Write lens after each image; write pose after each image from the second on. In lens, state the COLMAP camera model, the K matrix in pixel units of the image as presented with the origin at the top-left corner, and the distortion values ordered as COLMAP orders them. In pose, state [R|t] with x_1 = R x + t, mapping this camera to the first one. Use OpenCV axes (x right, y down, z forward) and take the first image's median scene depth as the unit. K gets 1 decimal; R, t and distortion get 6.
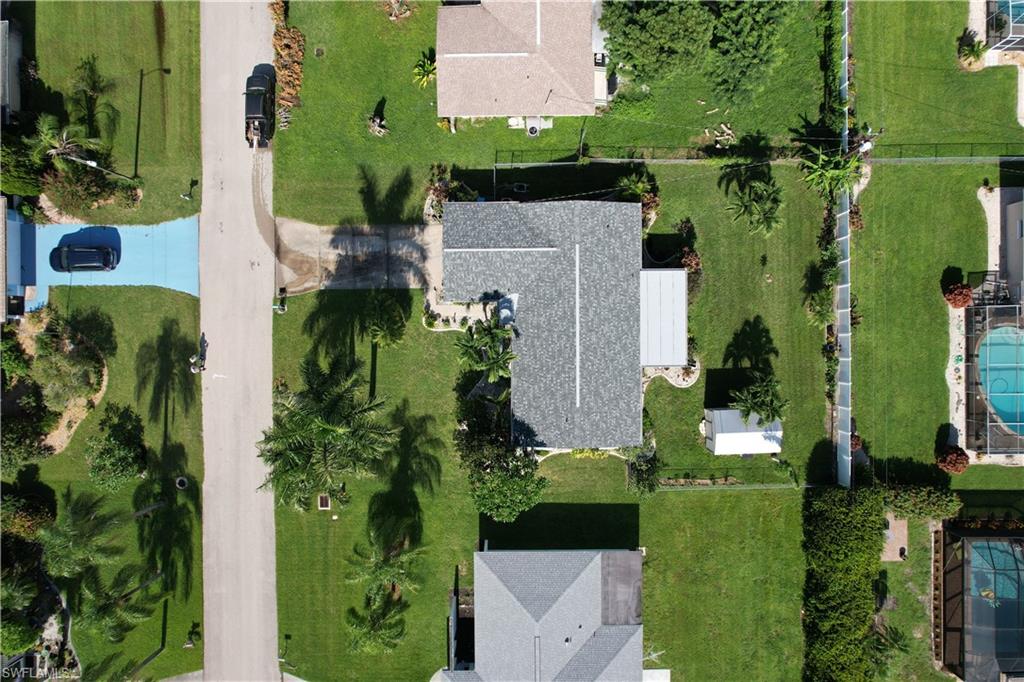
lens RADIAL K [[656.0, 0, 512.1], [0, 656.0, 336.4], [0, 0, 1]] dist [-0.043598, 0.014209]
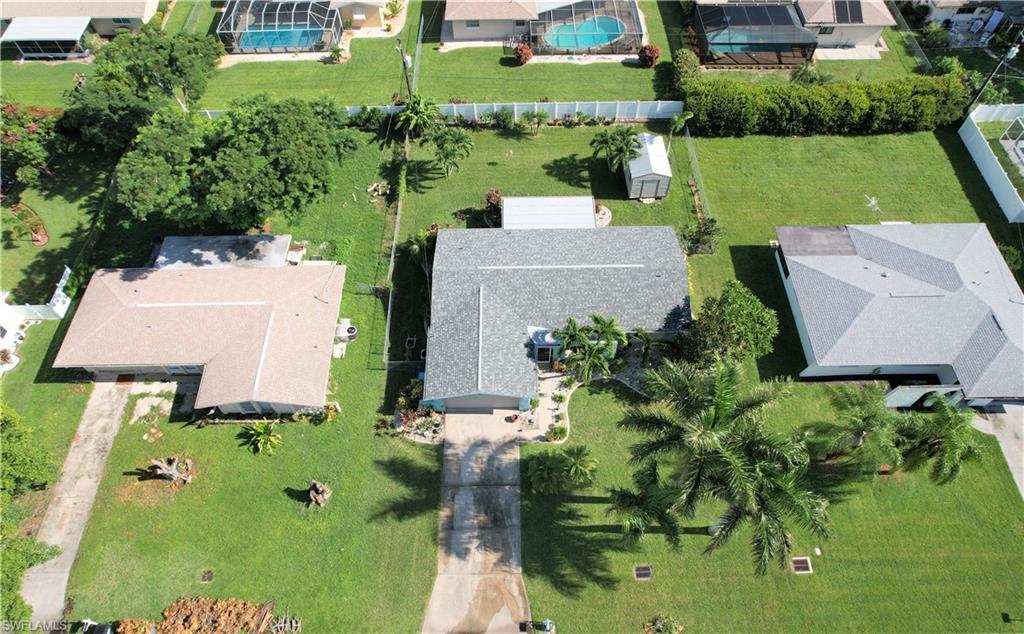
lens RADIAL K [[661.2, 0, 513.5], [0, 661.2, 338.6], [0, 0, 1]] dist [-0.057199, 0.050442]
pose [[-0.003606, -0.826804, 0.562479, -0.504151], [0.999932, -0.009243, -0.007176, -0.074902], [0.011132, 0.562415, 0.826780, 0.224715]]
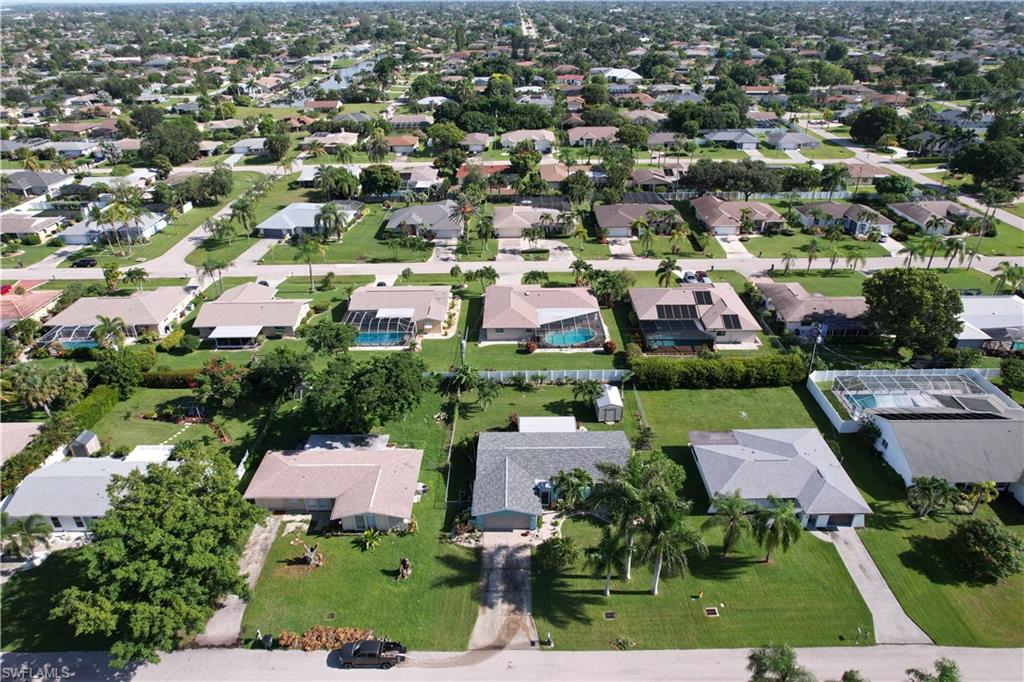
lens RADIAL K [[656.0, 0, 511.2], [0, 656.0, 338.2], [0, 0, 1]] dist [-0.043598, 0.014209]
pose [[0.010980, -0.453690, 0.891092, -1.132541], [0.999831, -0.008161, -0.016475, -0.087757], [0.014747, 0.891122, 0.453524, 0.019864]]
